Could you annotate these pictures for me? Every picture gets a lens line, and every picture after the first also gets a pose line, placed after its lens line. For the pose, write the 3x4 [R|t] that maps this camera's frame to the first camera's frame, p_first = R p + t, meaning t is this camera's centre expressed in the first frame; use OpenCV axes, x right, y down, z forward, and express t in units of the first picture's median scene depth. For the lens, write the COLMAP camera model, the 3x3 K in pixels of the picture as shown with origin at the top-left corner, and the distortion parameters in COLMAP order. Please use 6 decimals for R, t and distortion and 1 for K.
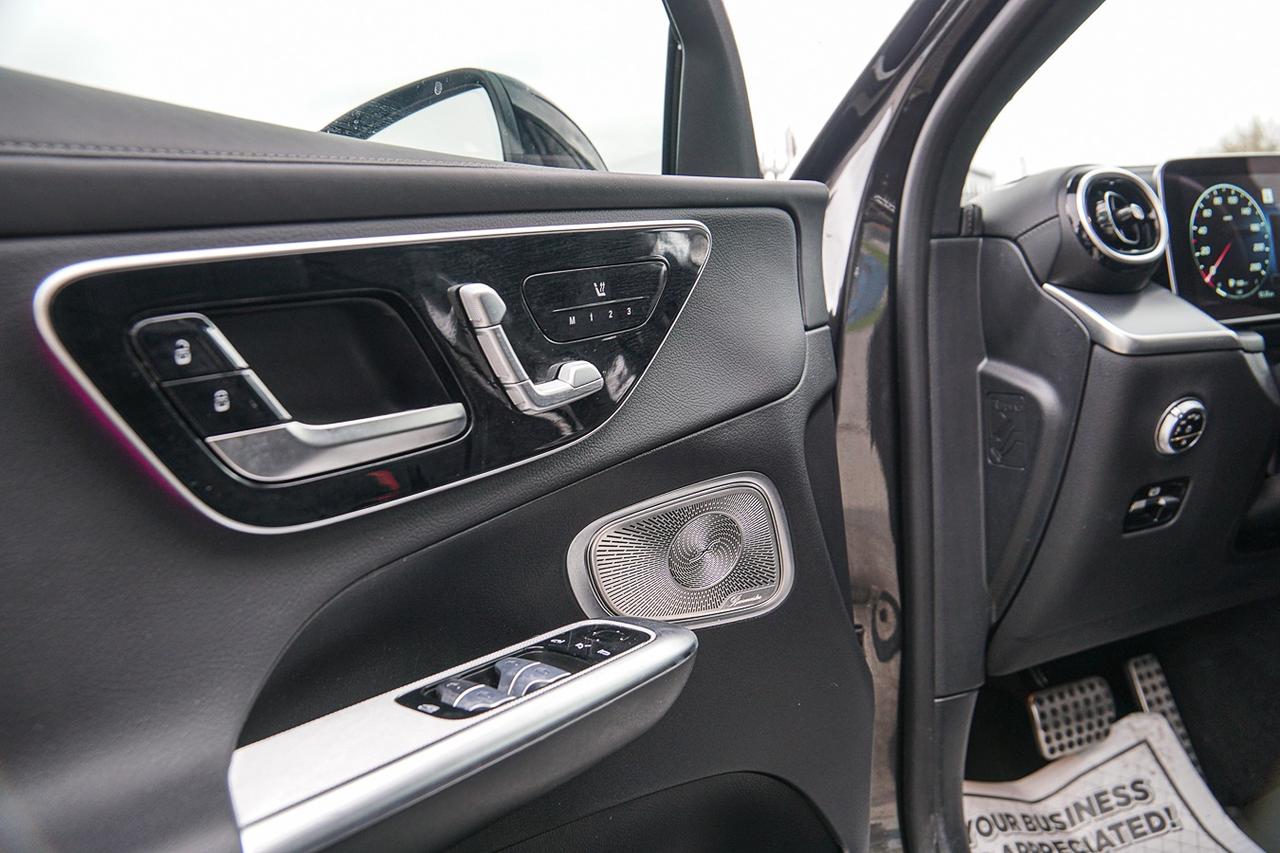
lens RADIAL K [[1004.0, 0, 637.1], [0, 1004.0, 423.7], [0, 0, 1]] dist [-0.141226, 0.114027]
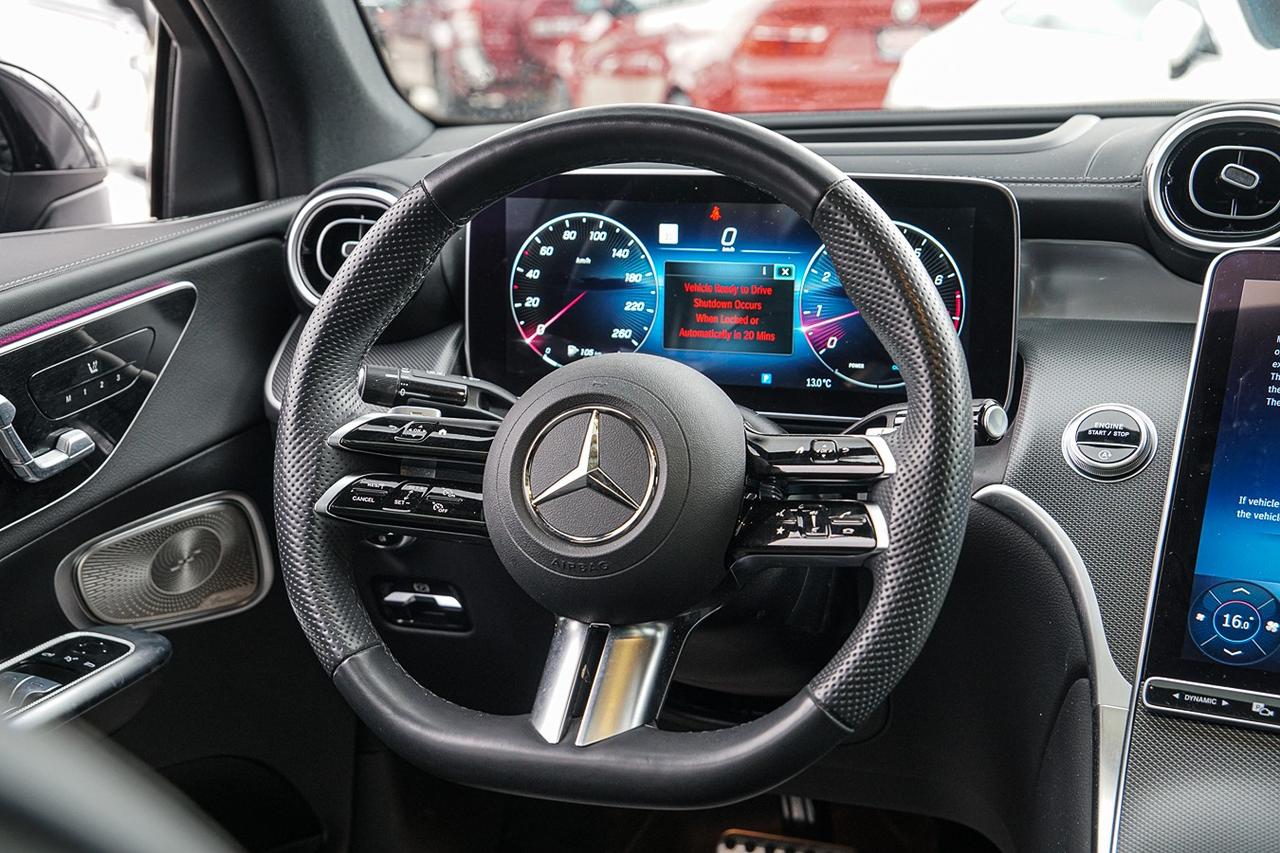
lens RADIAL K [[1910.9, 0, 630.2], [0, 1910.9, 428.2], [0, 0, 1]] dist [0.156348, 0.125125]
pose [[0.760149, 0.232531, -0.606715, 1.524965], [-0.107459, 0.965901, 0.235559, -0.429944], [0.640801, -0.113863, 0.759216, -0.073436]]
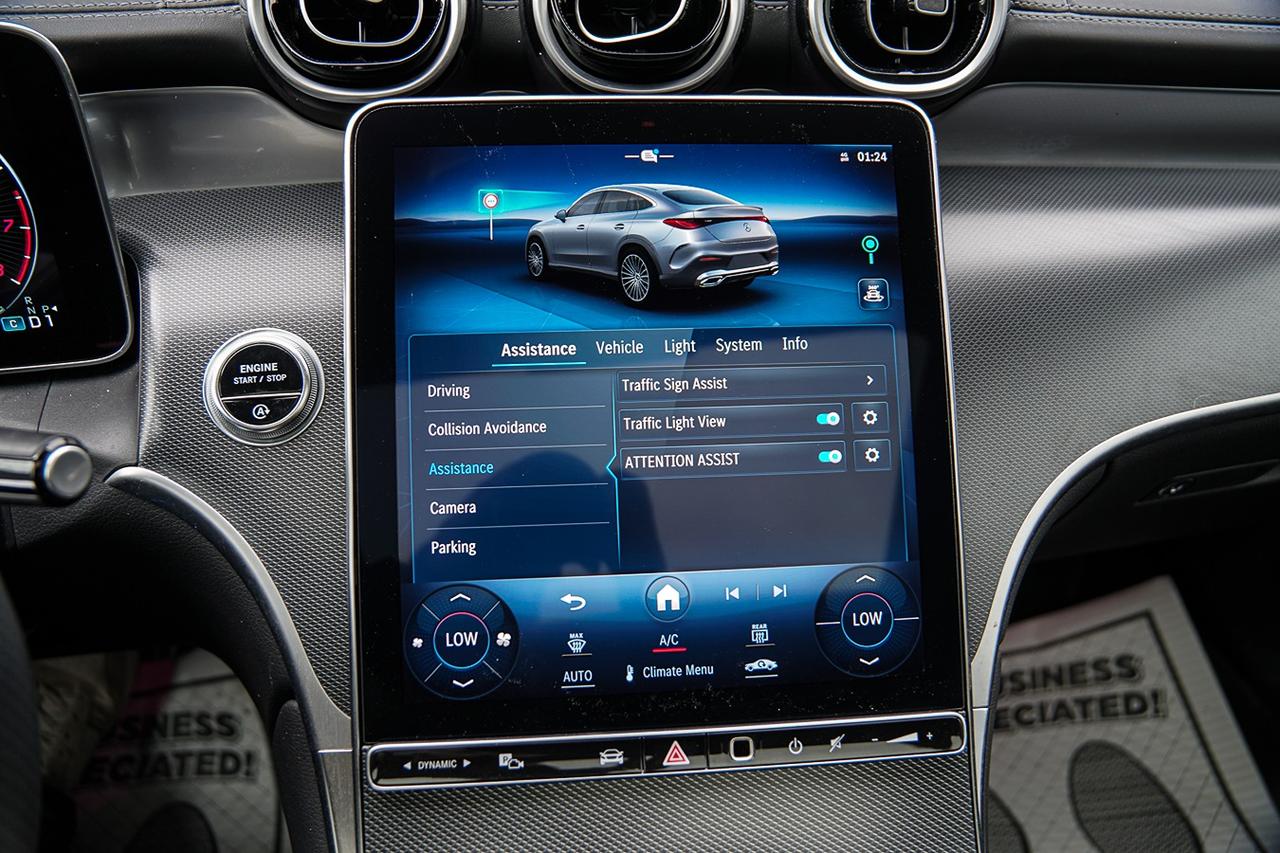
lens RADIAL K [[942.4, 0, 639.2], [0, 942.4, 415.9], [0, 0, 1]] dist [-0.035045, 0.022258]
pose [[0.977807, 0.195933, -0.074191, 1.219112], [-0.131401, 0.849339, 0.511231, -0.406508], [0.163180, -0.490136, 0.856235, 0.707007]]
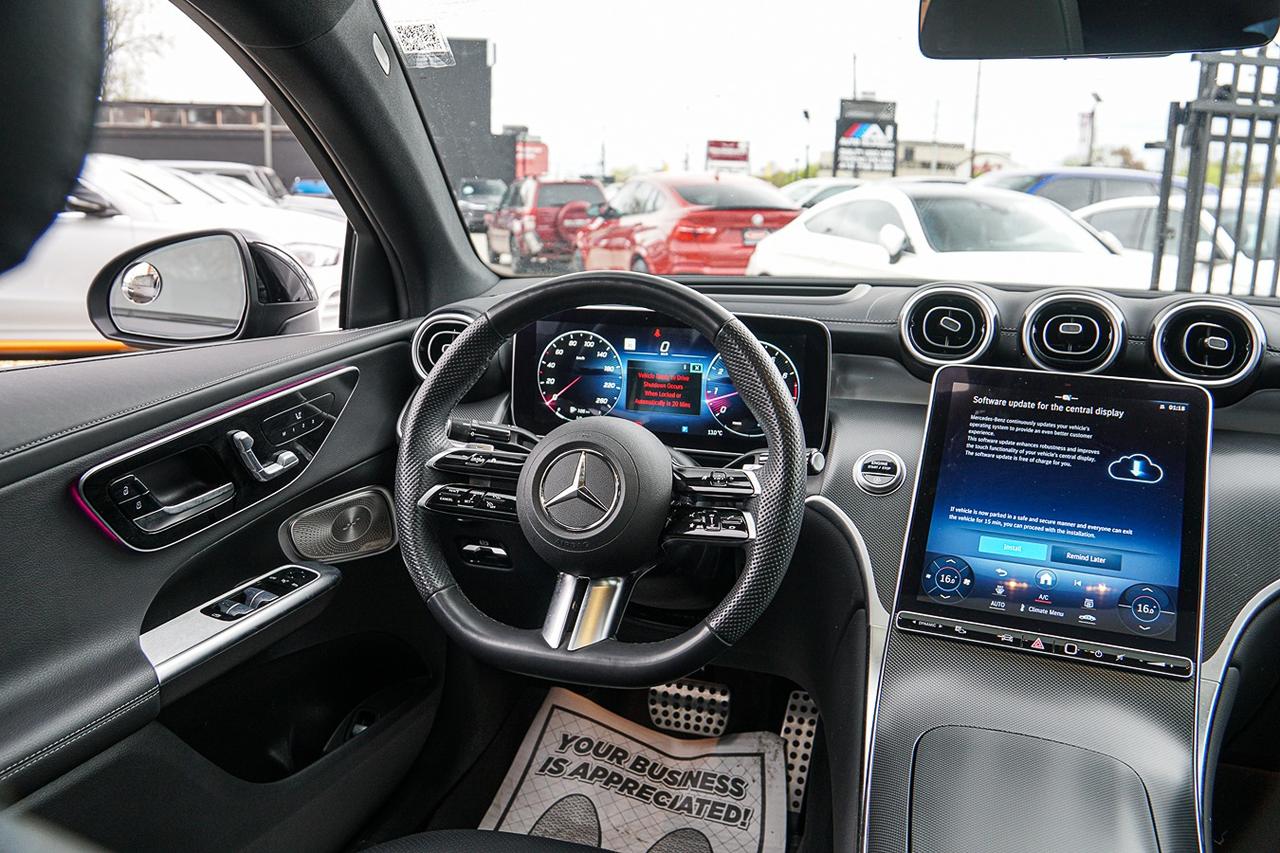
lens RADIAL K [[1004.0, 0, 637.1], [0, 1004.0, 423.7], [0, 0, 1]] dist [-0.141226, 0.114027]
pose [[0.770956, 0.244319, -0.588163, 1.441061], [-0.134506, 0.965124, 0.224598, -0.429151], [0.622524, -0.094044, 0.776930, 0.034835]]
